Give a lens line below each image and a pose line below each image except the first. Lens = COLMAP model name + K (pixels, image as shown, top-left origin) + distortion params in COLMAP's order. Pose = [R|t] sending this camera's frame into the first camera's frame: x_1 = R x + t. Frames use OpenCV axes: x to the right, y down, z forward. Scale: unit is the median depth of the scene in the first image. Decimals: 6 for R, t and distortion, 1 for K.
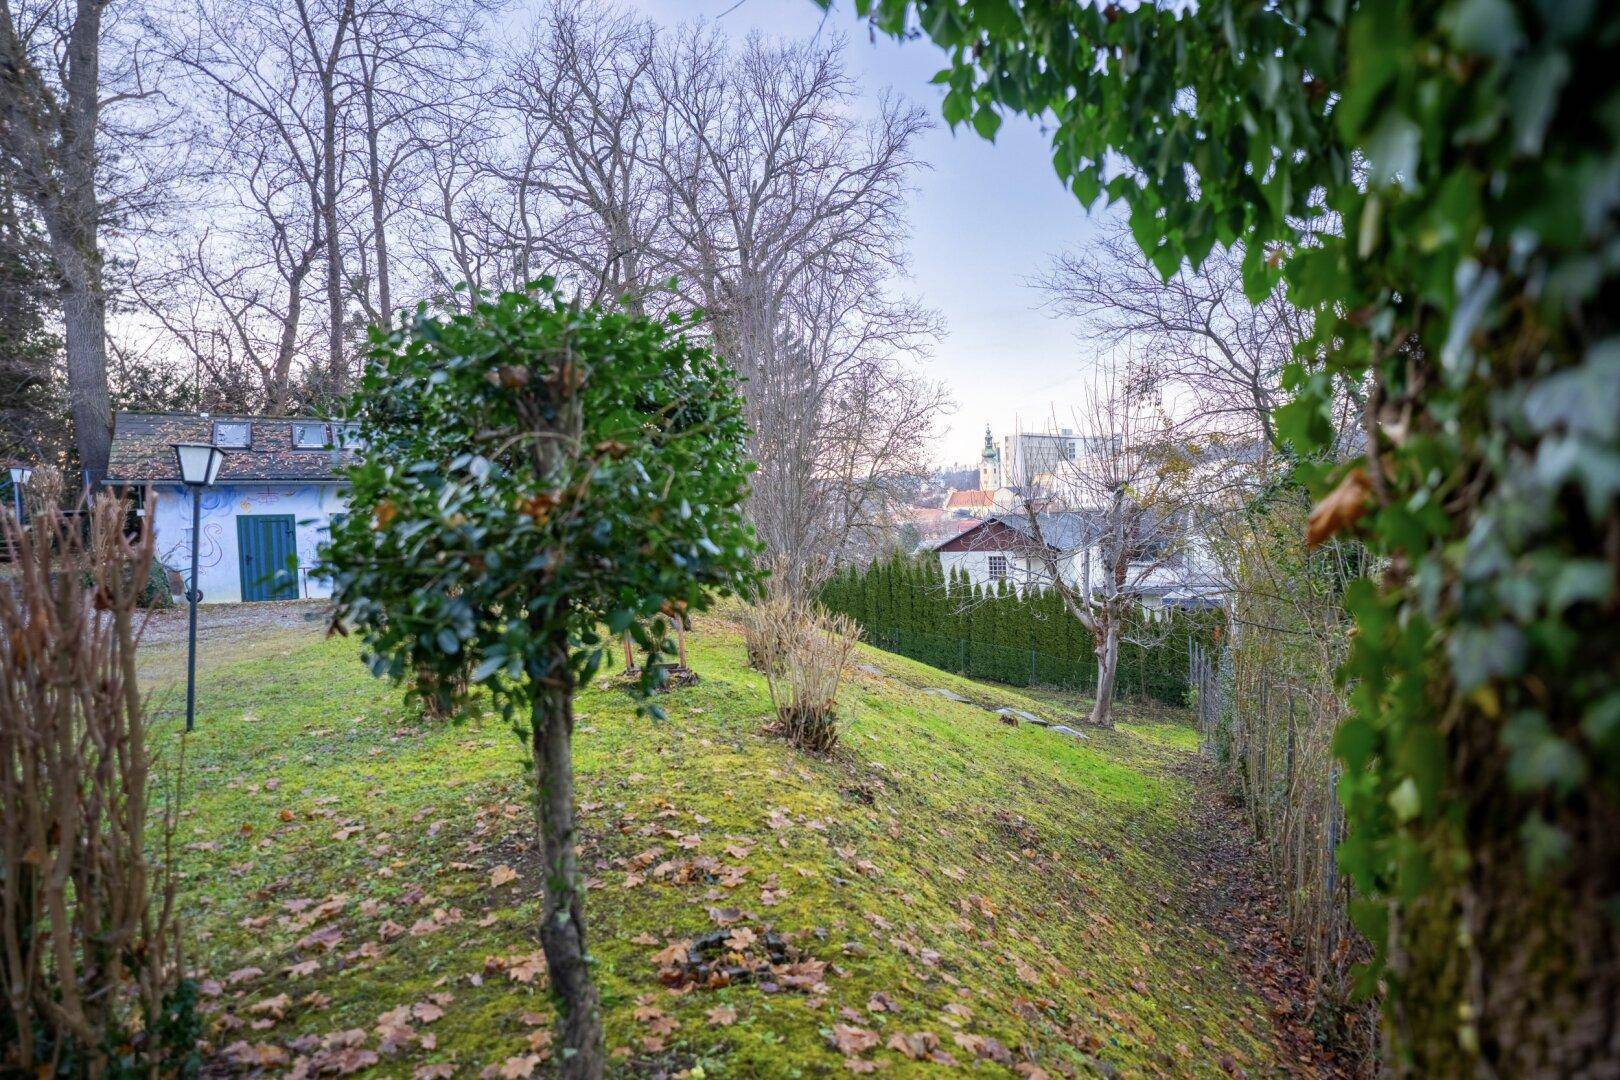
lens RADIAL K [[907.8, 0, 812.7], [0, 907.8, 541.9], [0, 0, 1]] dist [-0.048088, 0.038669]
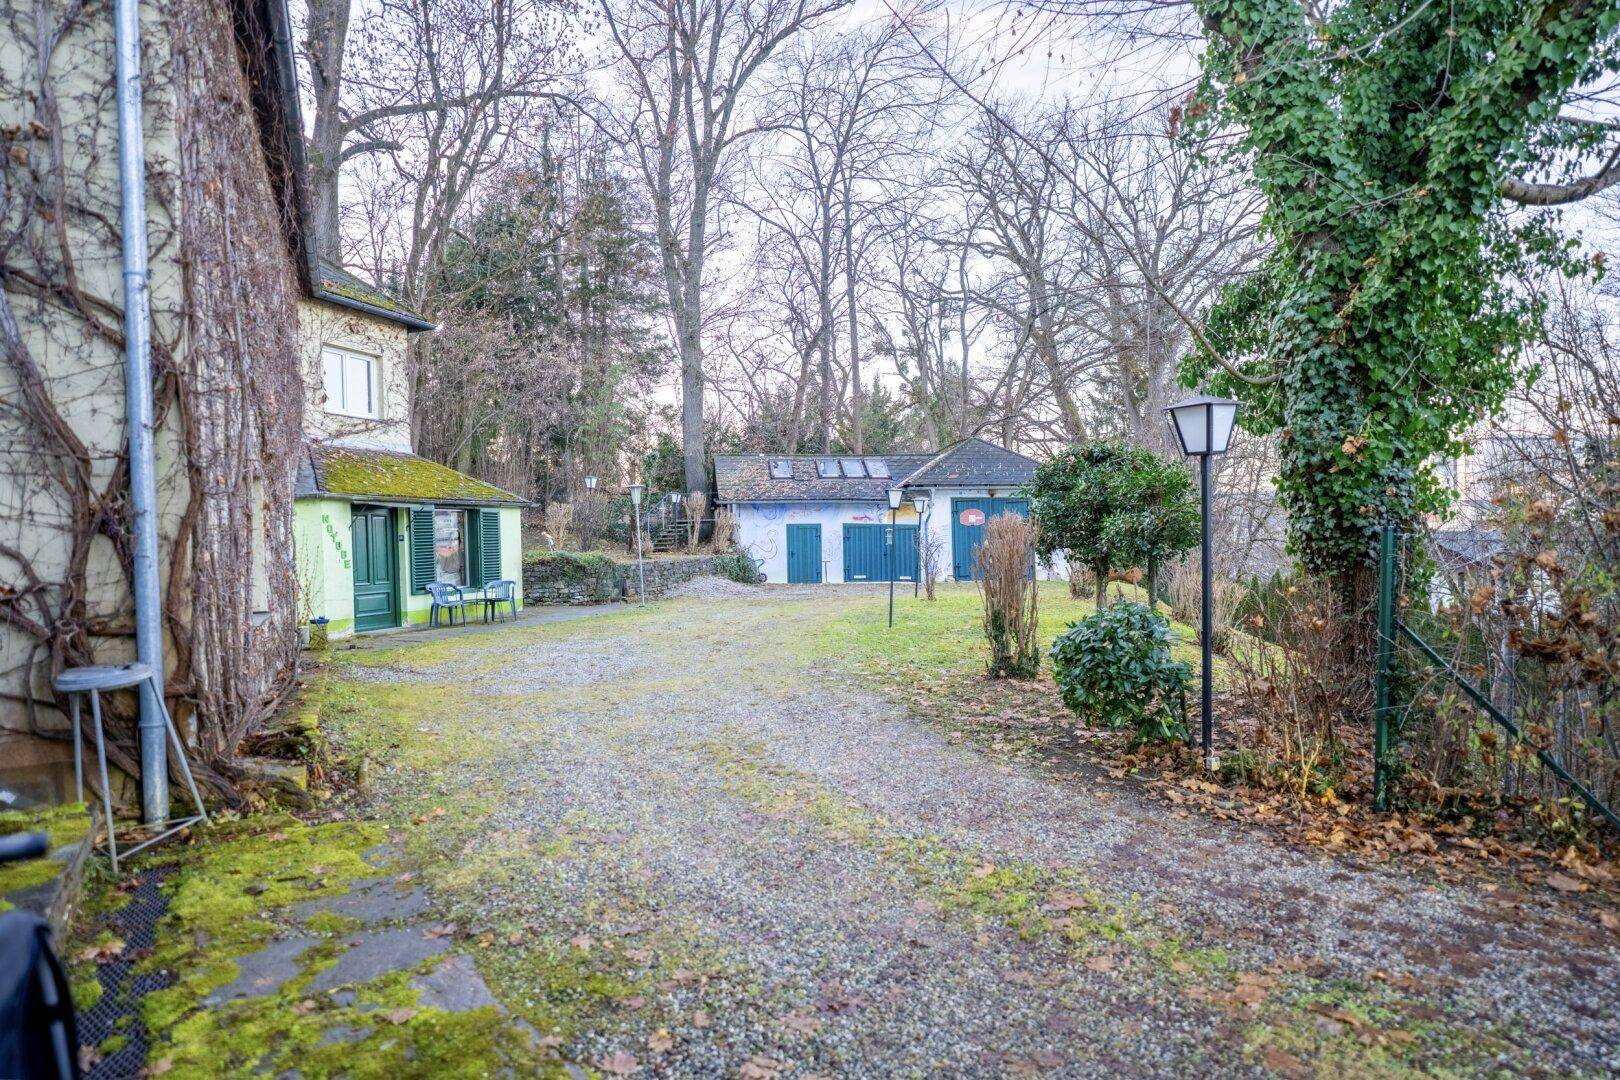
lens RADIAL K [[907.8, 0, 812.7], [0, 907.8, 541.9], [0, 0, 1]] dist [-0.048088, 0.038669]
pose [[0.911430, 0.022175, -0.410858, 0.005060], [-0.026995, 0.999618, -0.005933, 0.003151], [0.410570, 0.016499, 0.911680, -0.143459]]
